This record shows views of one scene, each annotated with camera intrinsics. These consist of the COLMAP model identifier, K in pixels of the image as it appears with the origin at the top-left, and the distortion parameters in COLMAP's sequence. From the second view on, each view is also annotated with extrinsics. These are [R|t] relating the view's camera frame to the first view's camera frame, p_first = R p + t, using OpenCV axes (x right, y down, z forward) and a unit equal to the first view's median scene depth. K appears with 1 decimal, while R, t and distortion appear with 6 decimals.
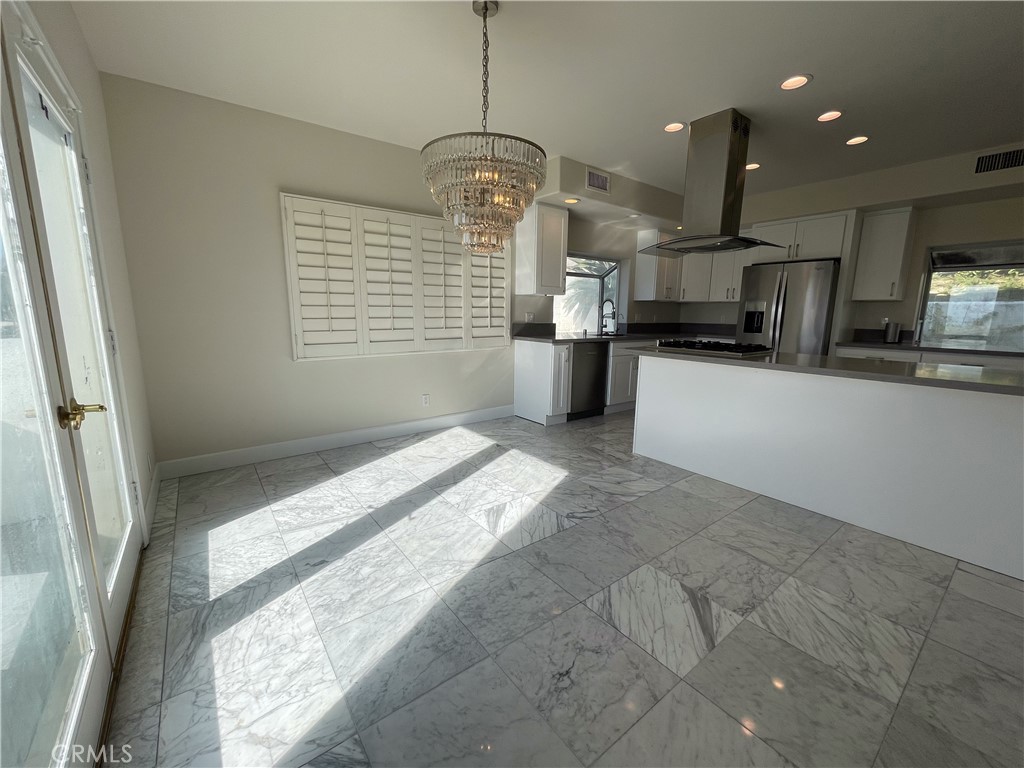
lens RADIAL K [[414.1, 0, 513.3], [0, 414.1, 381.3], [0, 0, 1]] dist [-0.002557, -0.000440]
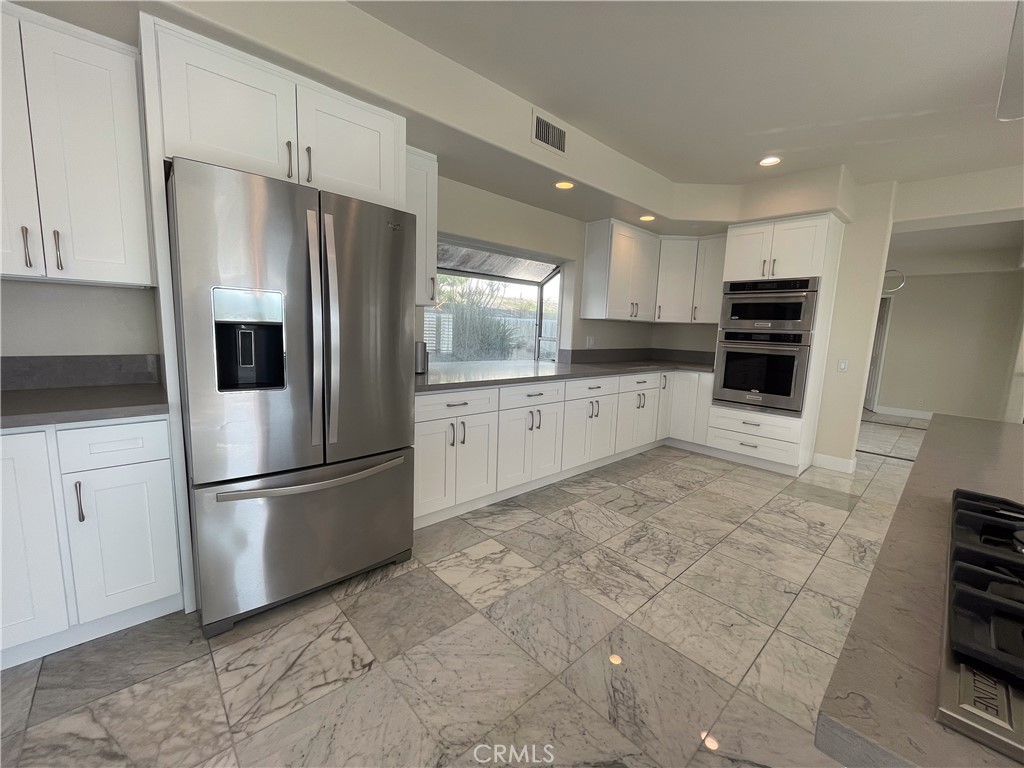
lens RADIAL K [[414.1, 0, 509.9], [0, 414.1, 381.9], [0, 0, 1]] dist [-0.002557, -0.000440]
pose [[-0.091694, -0.159735, 0.982892, -0.233038], [0.119383, 0.978168, 0.170104, -0.315918], [-0.988605, 0.132938, -0.070622, 1.691901]]
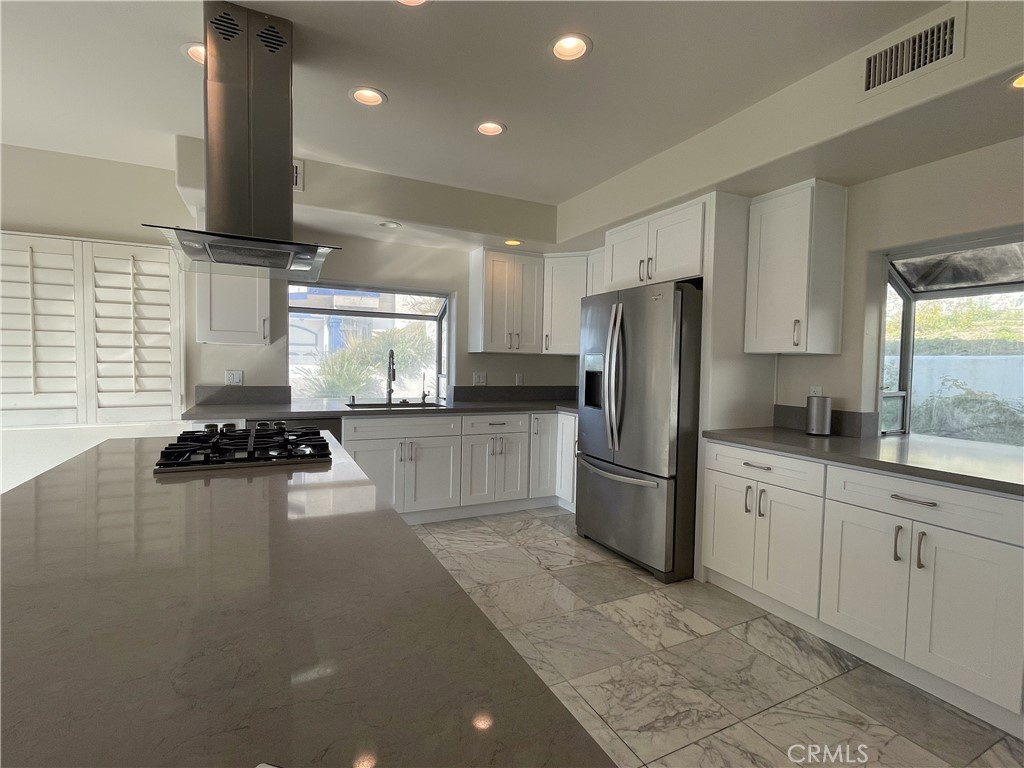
lens RADIAL K [[491.1, 0, 511.3], [0, 491.1, 385.4], [0, 0, 1]] dist [-0.004727, -0.000895]
pose [[0.982641, 0.015463, -0.184870, 0.664969], [-0.037768, 0.992325, -0.117749, -0.069384], [0.181630, 0.122687, 0.975684, 0.335183]]
